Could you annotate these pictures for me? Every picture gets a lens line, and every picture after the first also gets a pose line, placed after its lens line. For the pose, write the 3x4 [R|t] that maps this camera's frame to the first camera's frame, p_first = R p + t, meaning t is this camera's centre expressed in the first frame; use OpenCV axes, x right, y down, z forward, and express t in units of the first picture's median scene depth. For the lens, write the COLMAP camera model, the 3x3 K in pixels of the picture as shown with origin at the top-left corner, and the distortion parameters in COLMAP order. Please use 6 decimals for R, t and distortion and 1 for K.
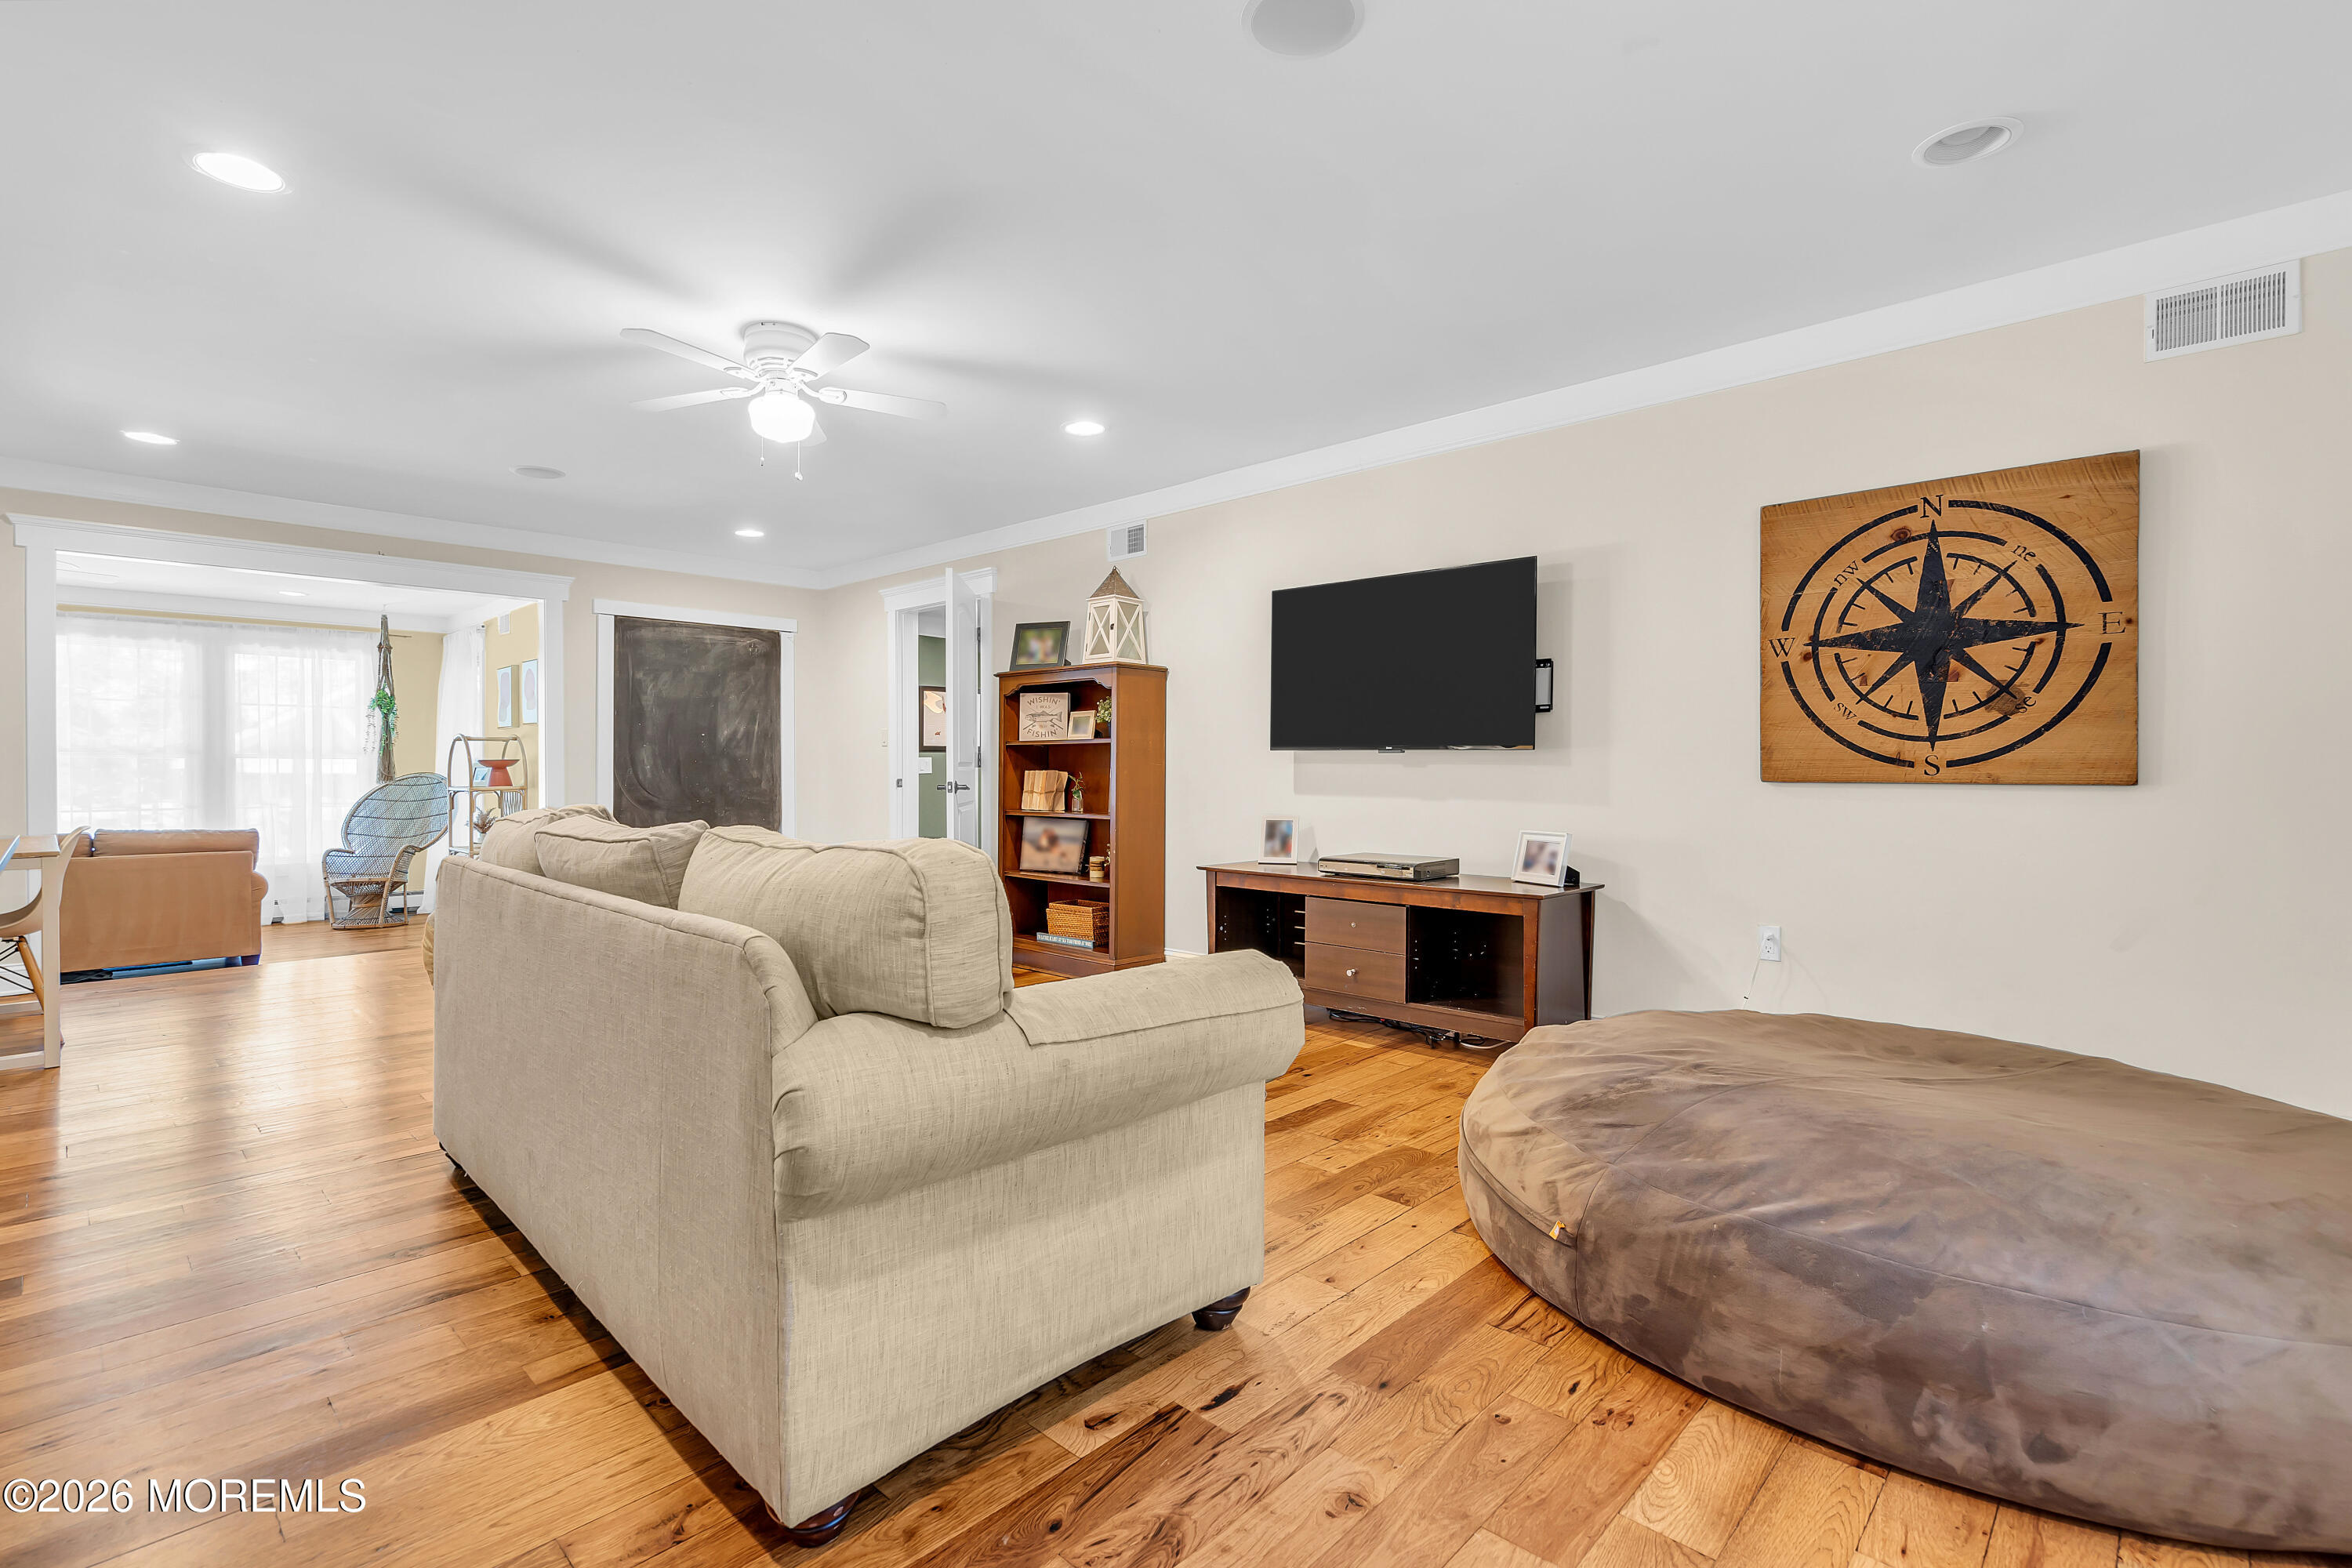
lens RADIAL K [[1071.4, 0, 1176.8], [0, 1071.4, 772.8], [0, 0, 1]] dist [-0.001896, 0.001972]
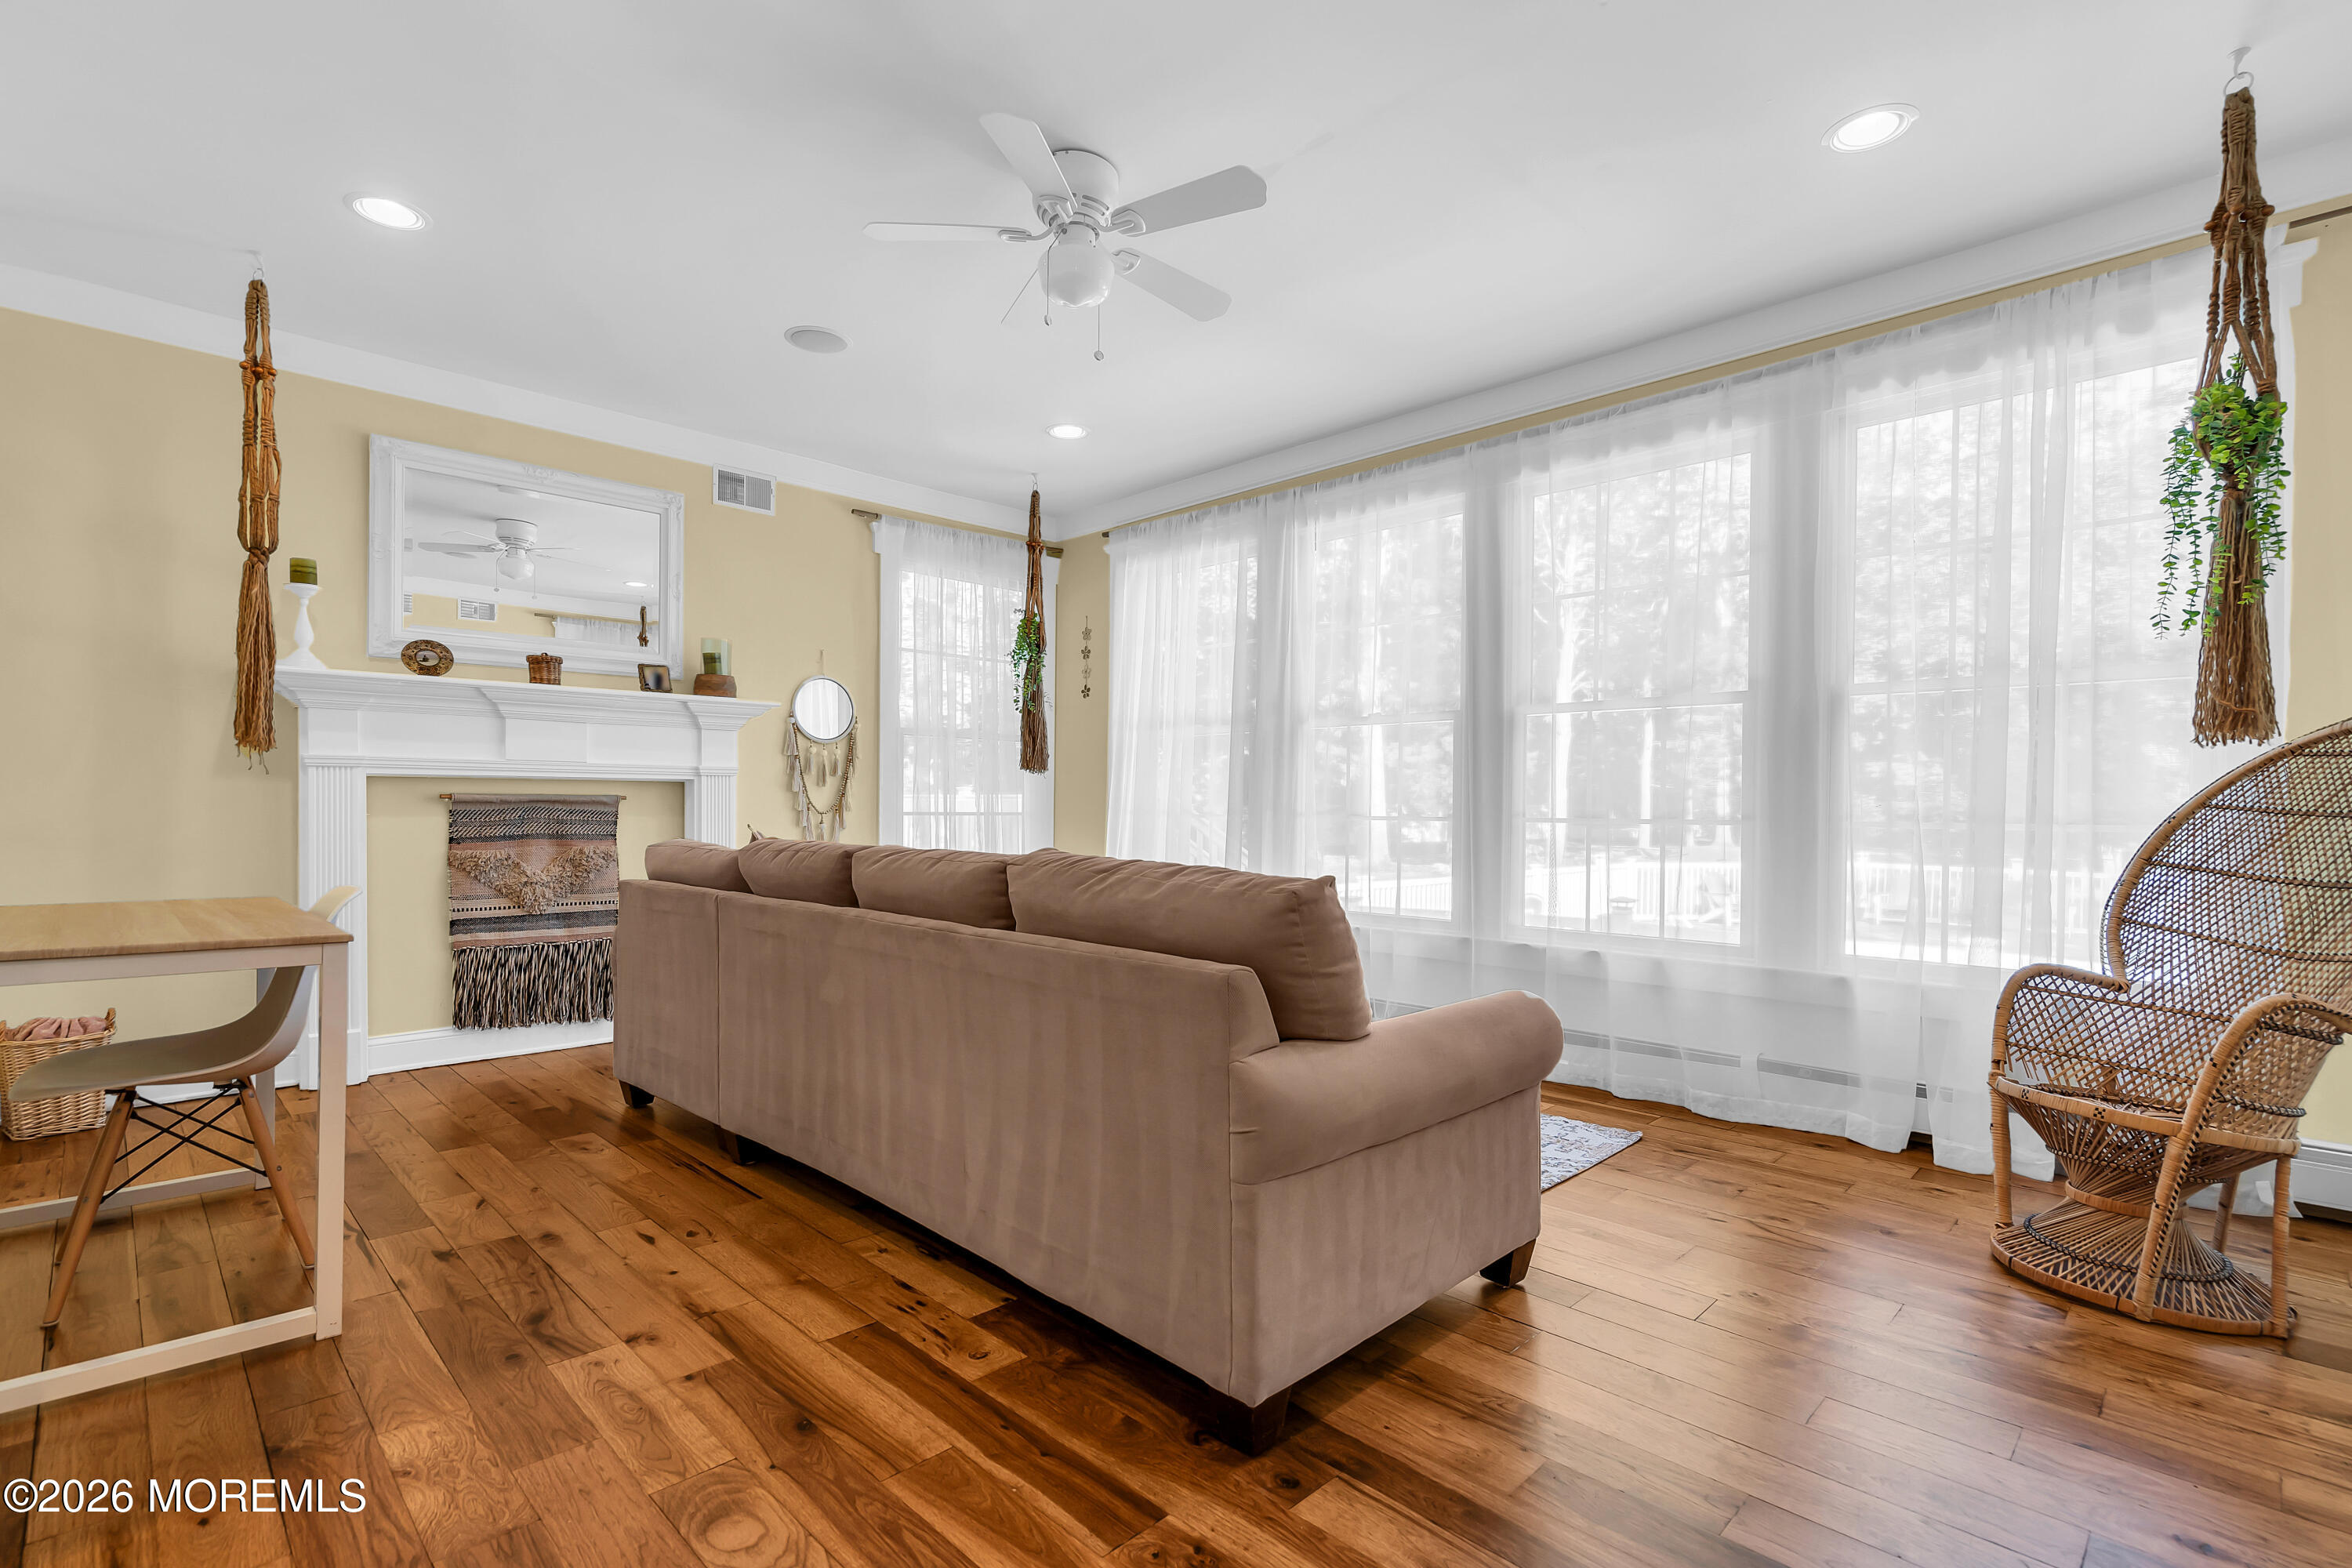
lens RADIAL K [[1071.4, 0, 1193.6], [0, 1071.4, 810.1], [0, 0, 1]] dist [-0.001896, 0.001972]
pose [[-0.023404, 0.003486, -0.999720, -0.610732], [-0.012251, 0.999918, 0.003773, 0.035958], [0.999651, 0.012336, -0.023360, 0.973943]]
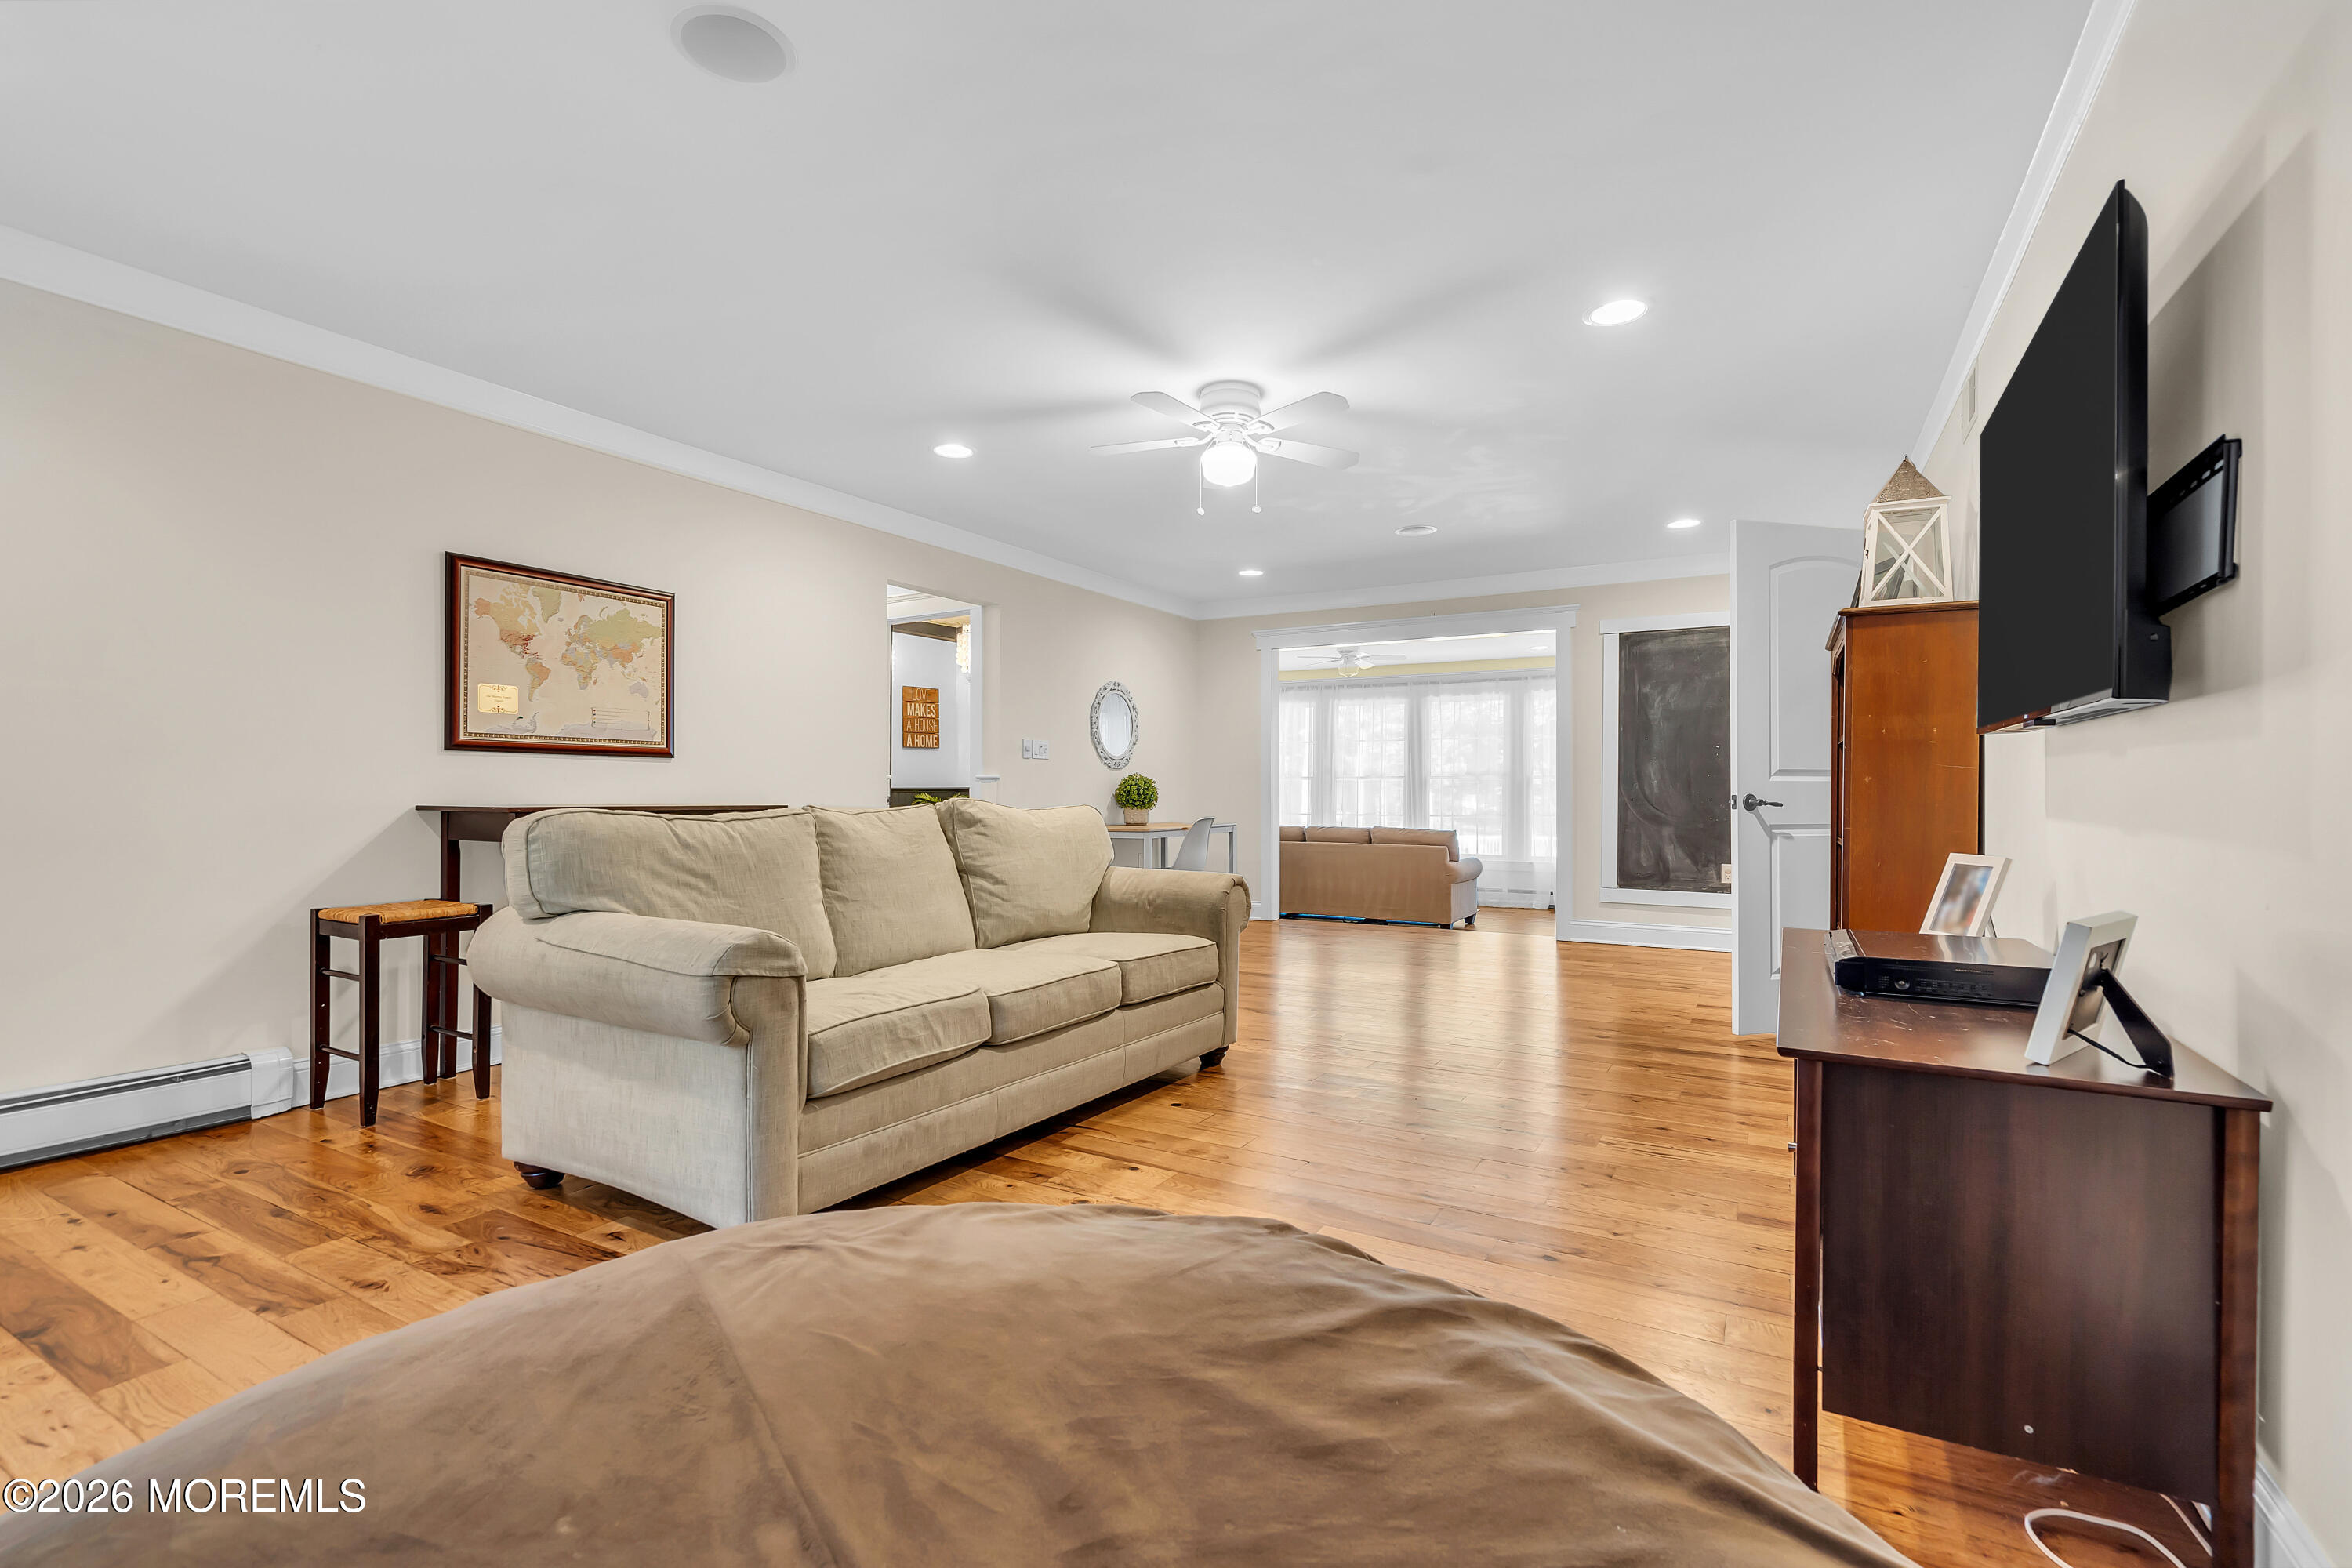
lens RADIAL K [[1071.4, 0, 1181.4], [0, 1071.4, 792.2], [0, 0, 1]] dist [-0.001896, 0.001972]
pose [[0.239303, 0.000614, -0.970945, 0.362588], [-0.005016, 0.999987, -0.000604, 0.007249], [0.970932, 0.005014, 0.239303, 0.344221]]
